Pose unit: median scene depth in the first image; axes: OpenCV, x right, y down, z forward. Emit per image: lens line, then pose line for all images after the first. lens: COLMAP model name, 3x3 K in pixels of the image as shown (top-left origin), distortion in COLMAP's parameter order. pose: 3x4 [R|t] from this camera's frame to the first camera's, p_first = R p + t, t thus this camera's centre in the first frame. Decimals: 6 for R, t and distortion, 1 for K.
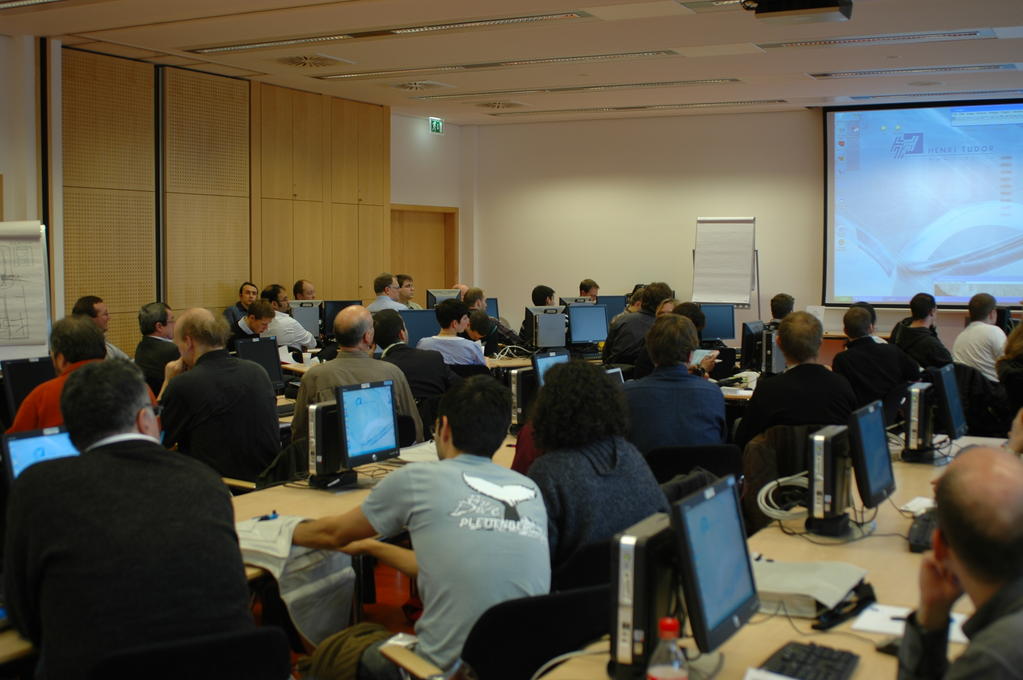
lens RADIAL K [[1281.4, 0, 514.0], [0, 1281.4, 336.4], [0, 0, 1]] dist [-0.100050, 0.000000]
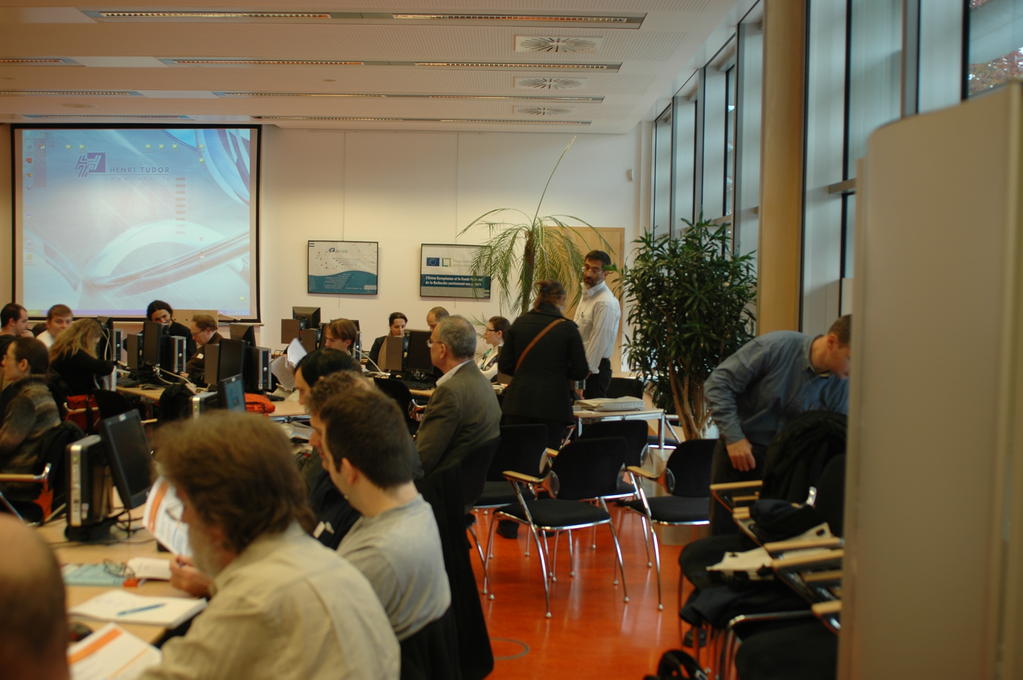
lens RADIAL K [[1281.4, 0, 520.4], [0, 1281.4, 342.7], [0, 0, 1]] dist [-0.100050, 0.000000]
pose [[0.896161, -0.009970, 0.443618, 0.168142], [0.013631, 0.999894, -0.005064, 0.005896], [-0.443520, 0.010585, 0.896202, -0.087097]]
